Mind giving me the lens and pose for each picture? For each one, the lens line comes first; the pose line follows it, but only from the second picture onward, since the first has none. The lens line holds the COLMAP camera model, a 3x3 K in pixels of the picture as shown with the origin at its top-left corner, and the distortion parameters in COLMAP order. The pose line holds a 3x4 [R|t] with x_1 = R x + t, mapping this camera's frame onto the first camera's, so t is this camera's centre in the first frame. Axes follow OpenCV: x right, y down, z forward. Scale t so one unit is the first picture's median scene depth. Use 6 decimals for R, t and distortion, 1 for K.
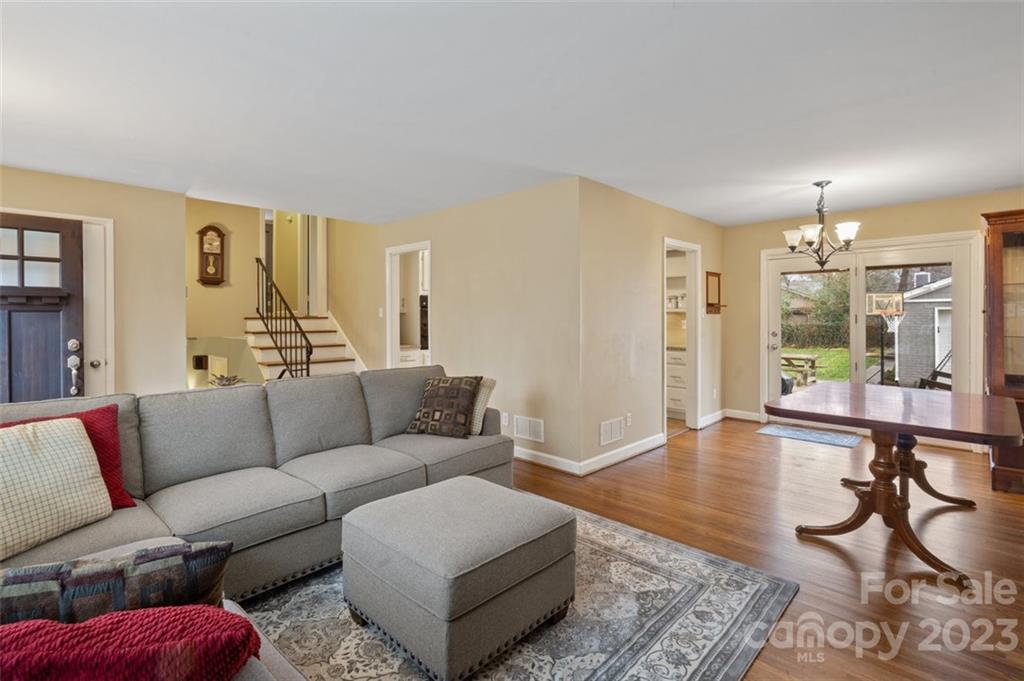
lens RADIAL K [[480.4, 0, 508.5], [0, 480.4, 323.7], [0, 0, 1]] dist [0.002726, 0.000603]
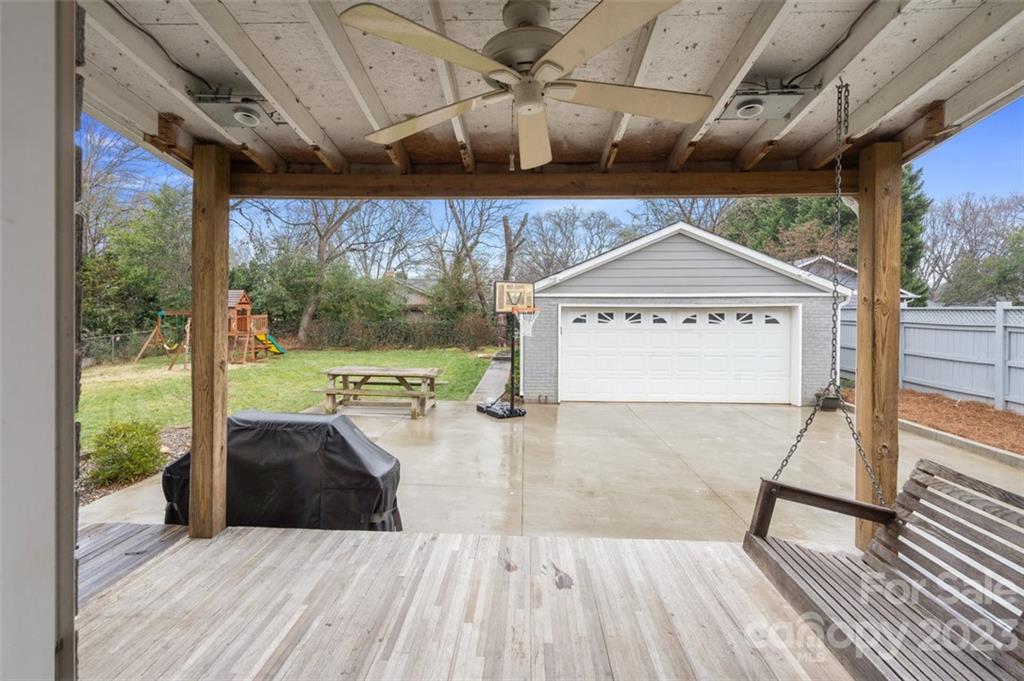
lens RADIAL K [[489.8, 0, 506.3], [0, 489.8, 310.6], [0, 0, 1]] dist [0.000848, 0.000106]
pose [[0.749636, 0.010086, 0.661773, 0.240948], [0.003925, 0.999799, -0.019684, -0.005249], [-0.661839, 0.017353, 0.749446, 0.391464]]
